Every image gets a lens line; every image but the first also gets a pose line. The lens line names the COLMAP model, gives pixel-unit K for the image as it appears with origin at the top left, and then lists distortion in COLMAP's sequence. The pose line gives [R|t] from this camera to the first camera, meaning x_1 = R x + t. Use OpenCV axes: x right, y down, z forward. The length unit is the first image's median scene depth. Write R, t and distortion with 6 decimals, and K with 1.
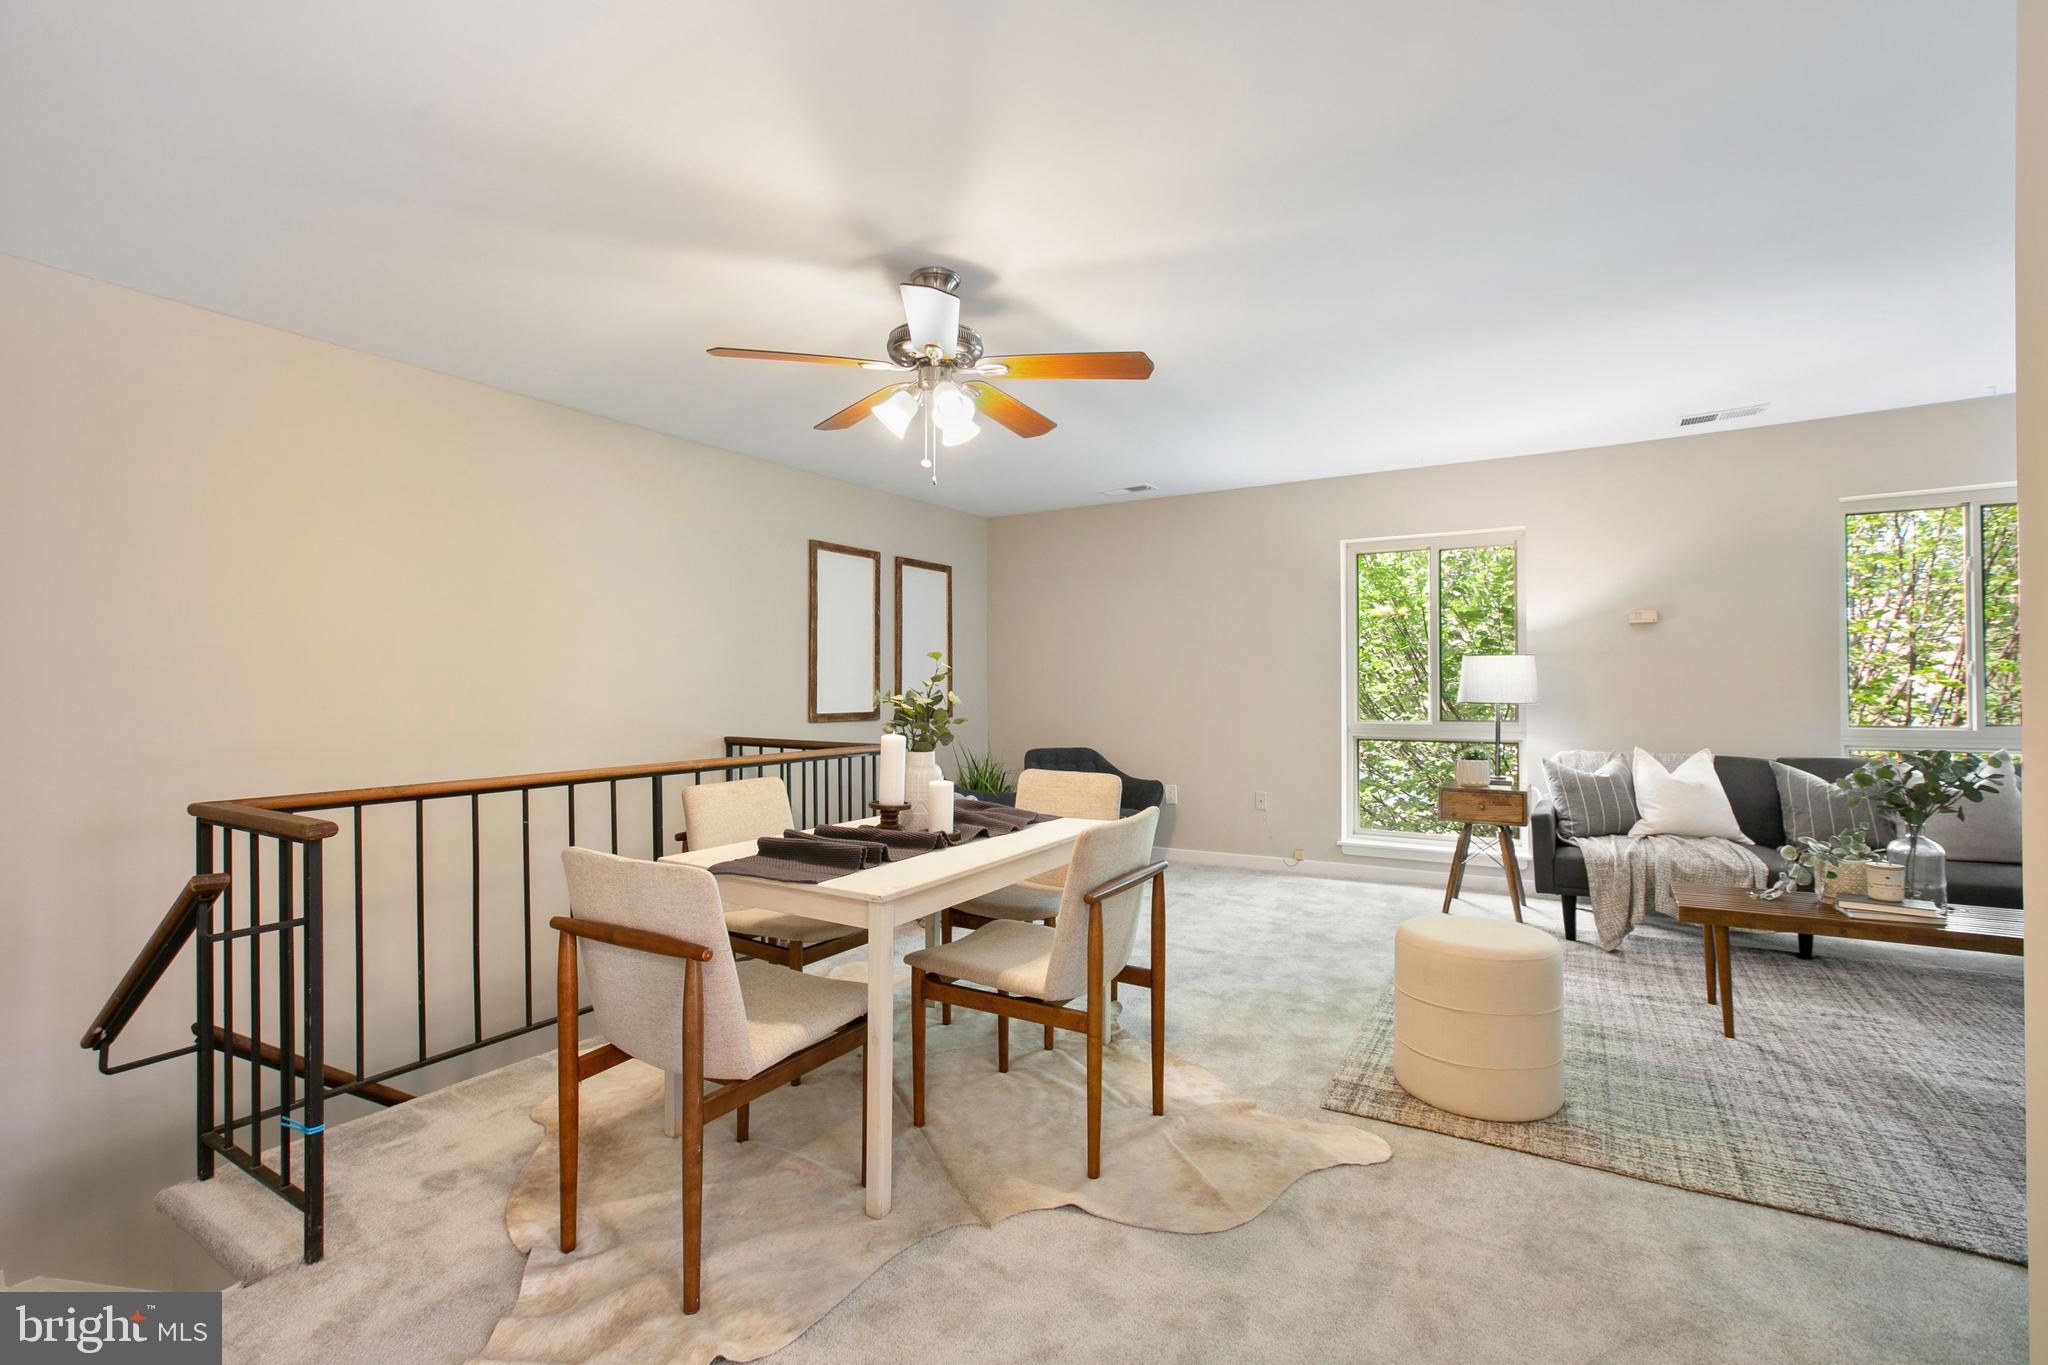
lens RADIAL K [[926.5, 0, 1025.8], [0, 926.5, 675.2], [0, 0, 1]] dist [-0.037726, 0.025075]
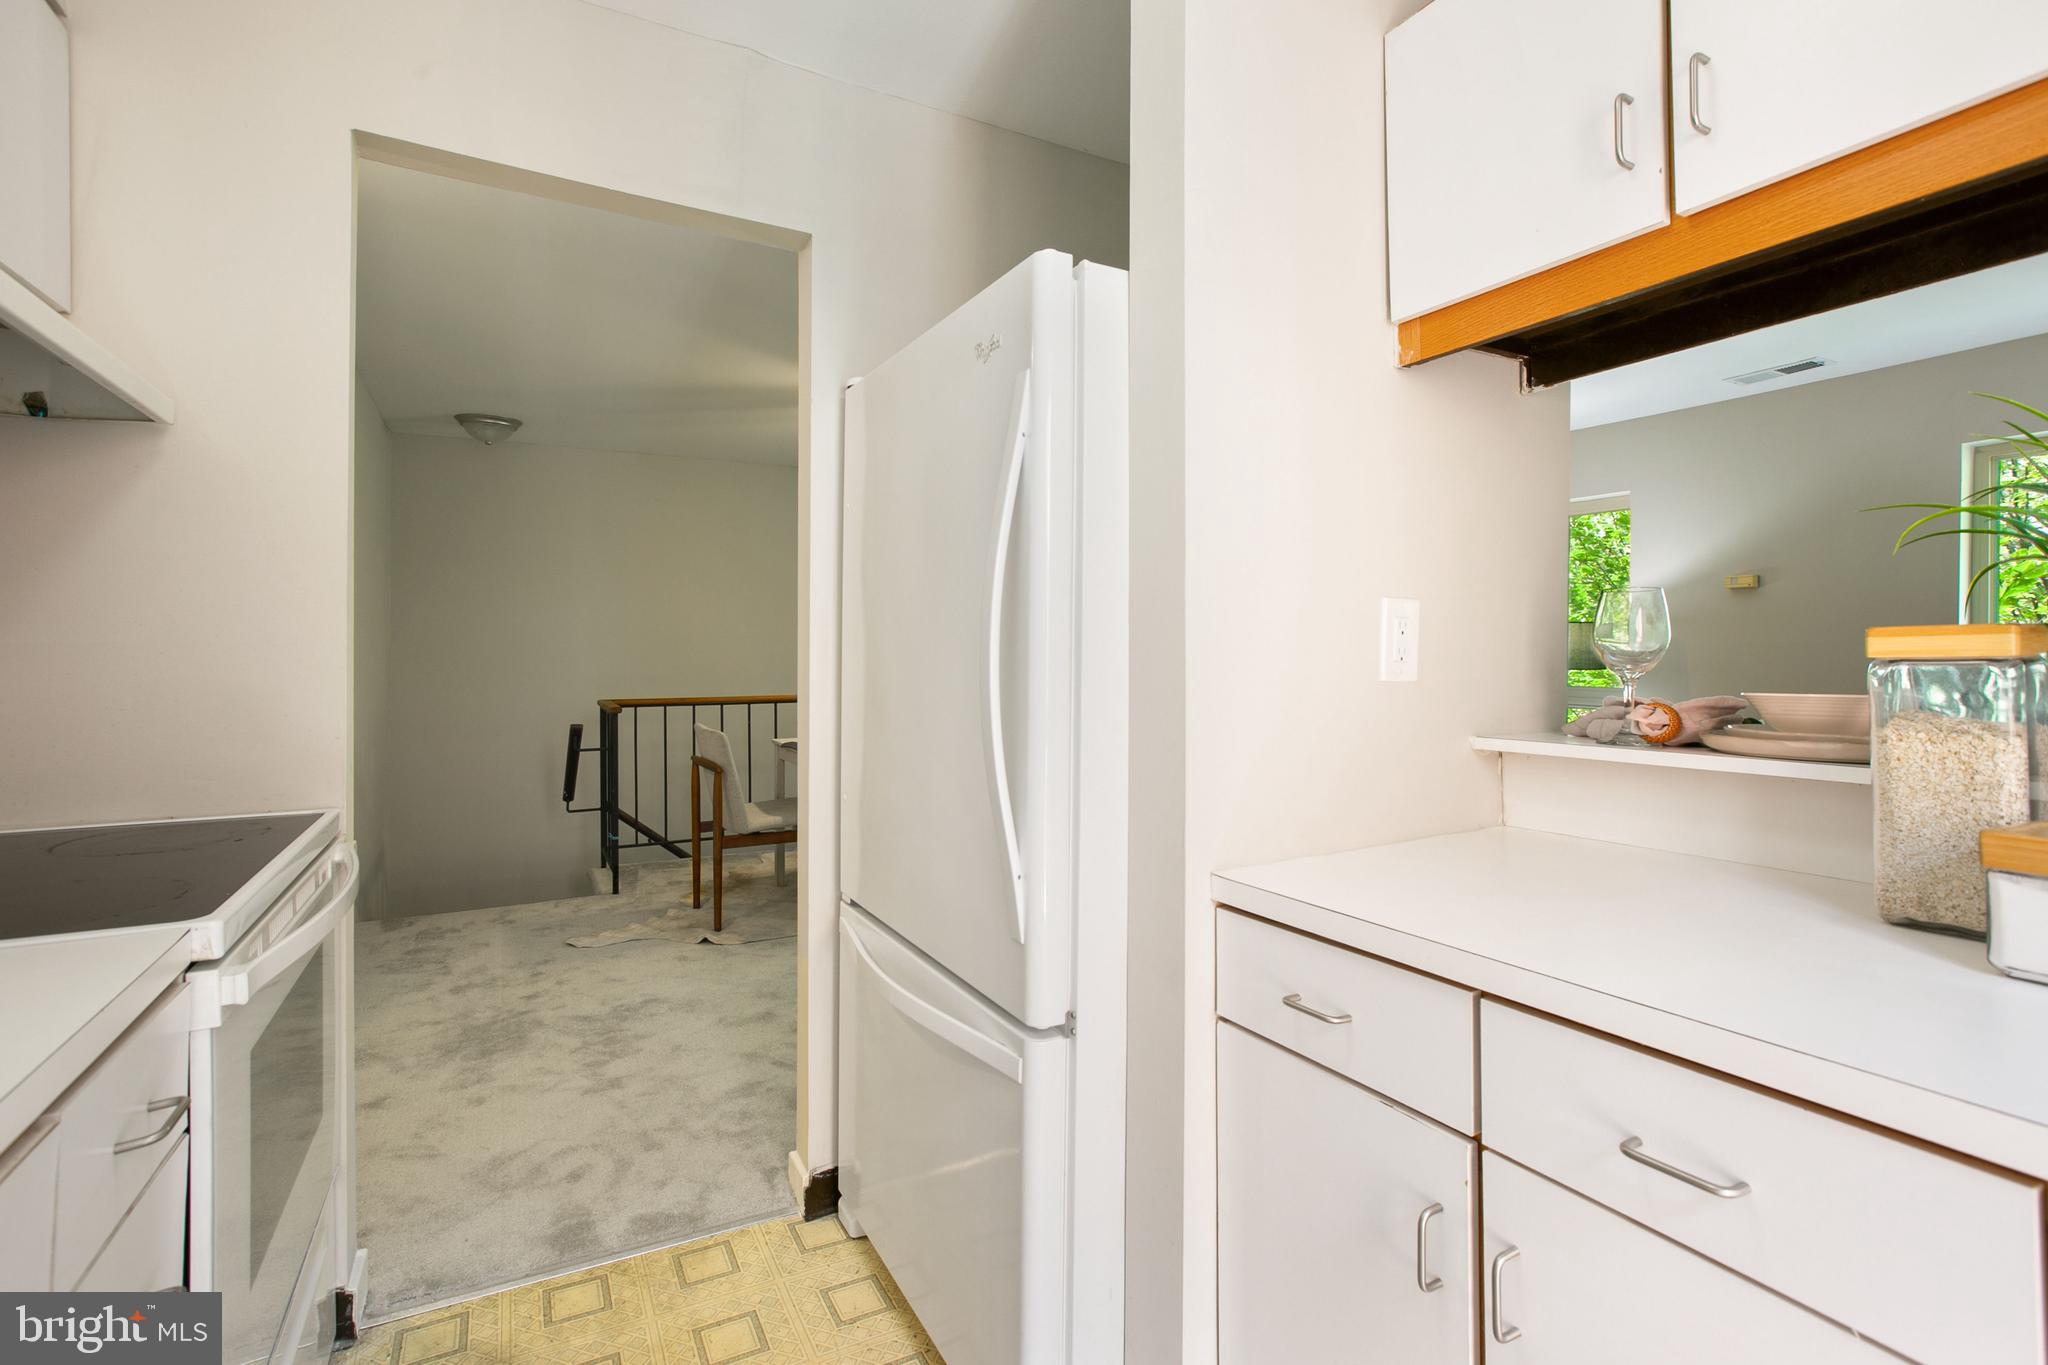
lens RADIAL K [[946.9, 0, 1013.1], [0, 946.9, 646.2], [0, 0, 1]] dist [-0.026820, 0.014655]
pose [[0.867486, 0.005343, -0.497432, 0.575108], [0.001152, 0.999918, 0.012750, -0.010932], [0.497459, -0.011634, 0.867409, -0.256207]]
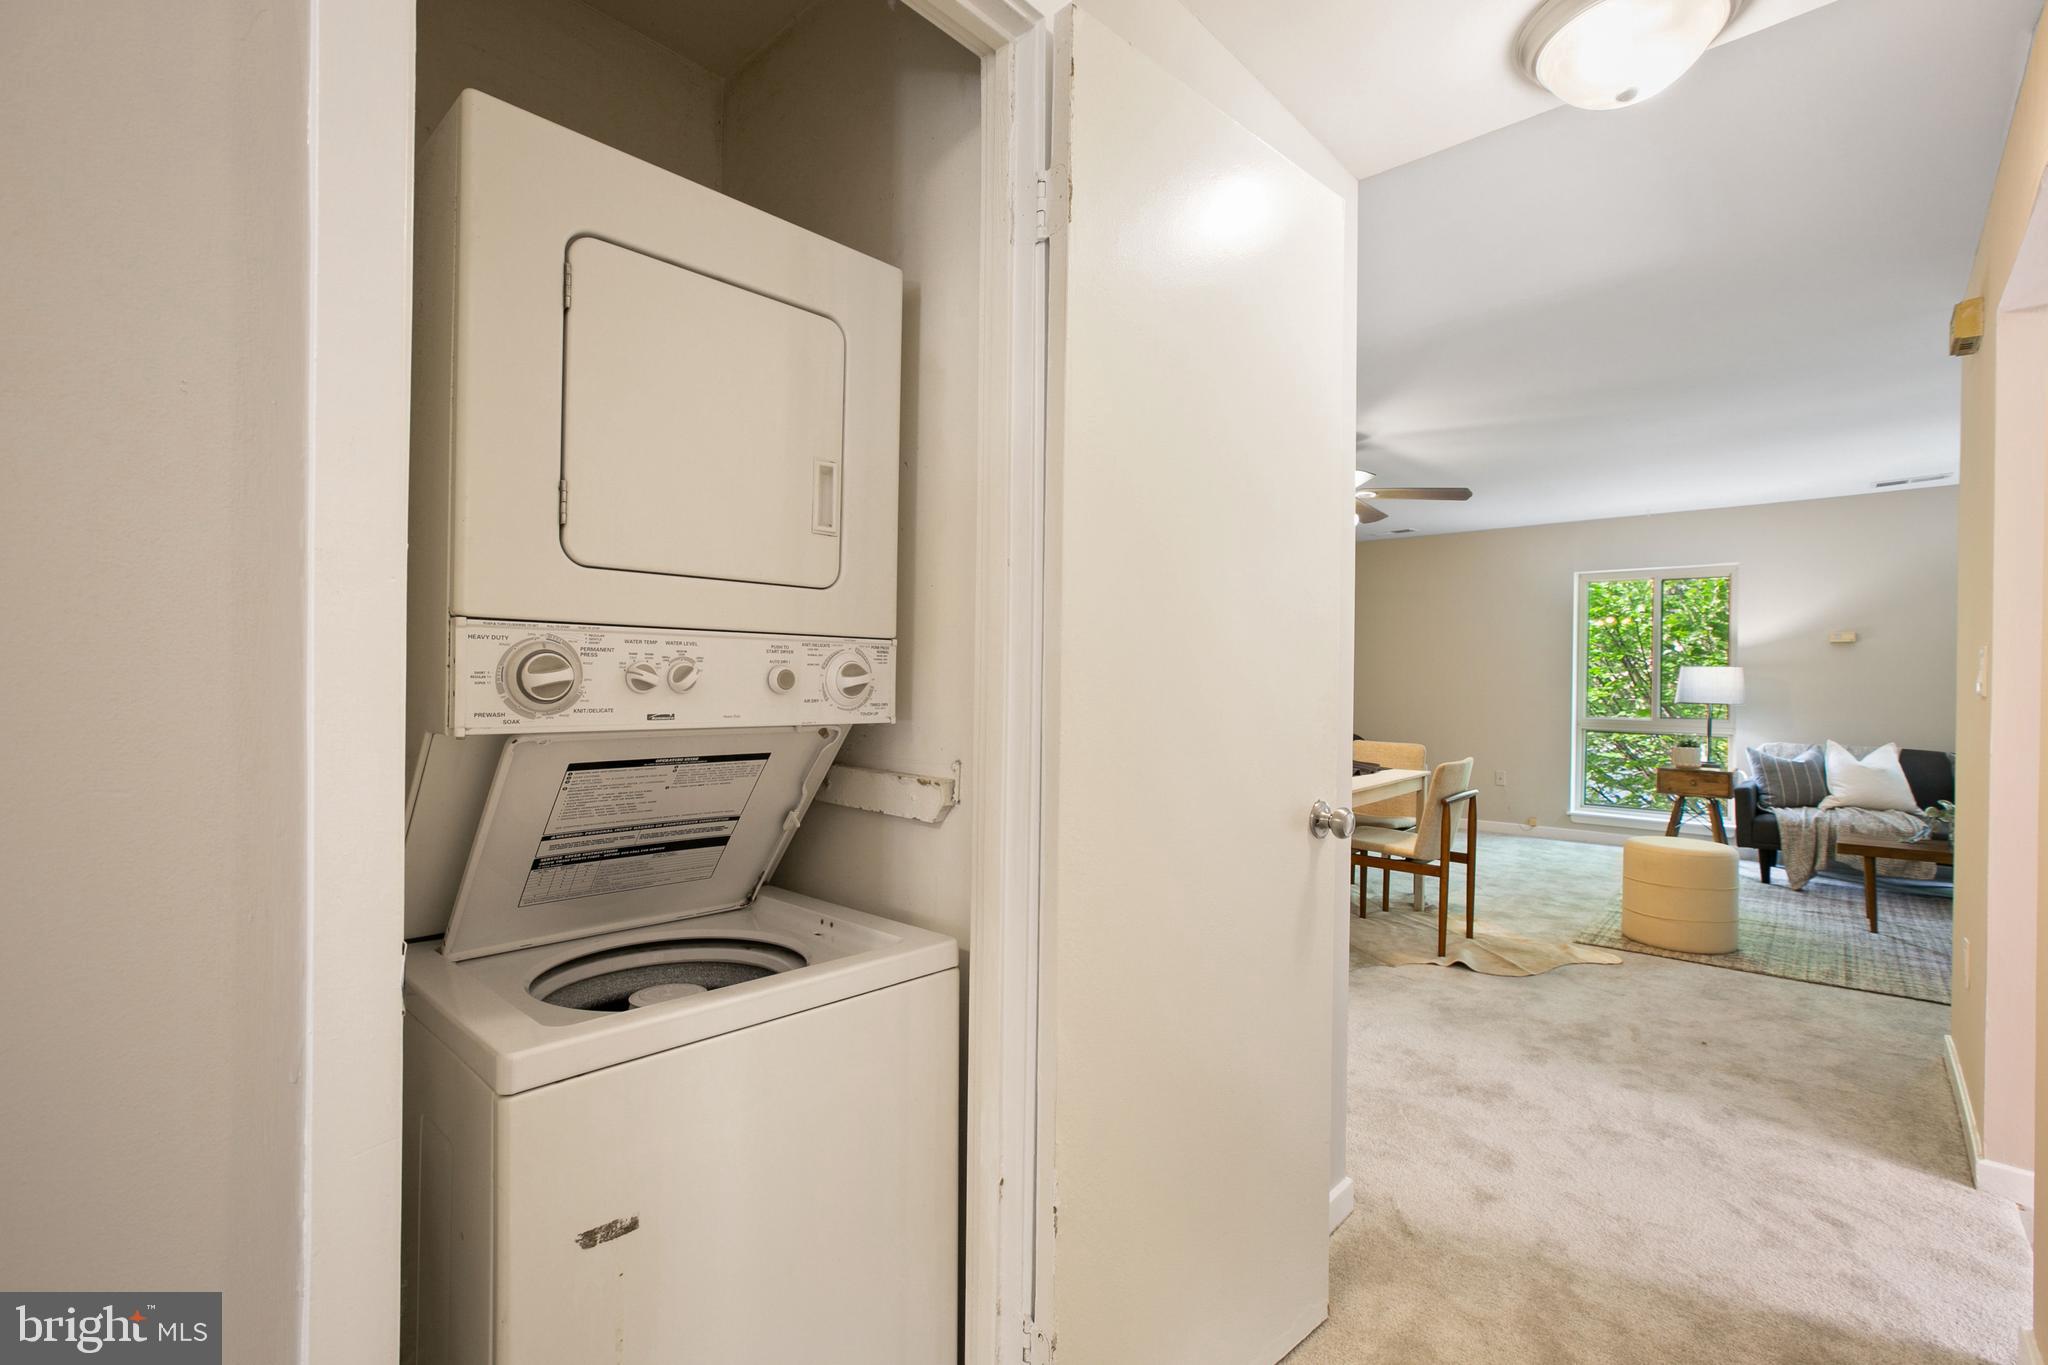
lens RADIAL K [[926.5, 0, 1025.8], [0, 926.5, 675.2], [0, 0, 1]] dist [-0.037726, 0.025075]
pose [[0.982610, 0.016645, -0.184934, -0.215349], [-0.015170, 0.999841, 0.009389, -0.007463], [0.185061, -0.006420, 0.982706, -0.491584]]
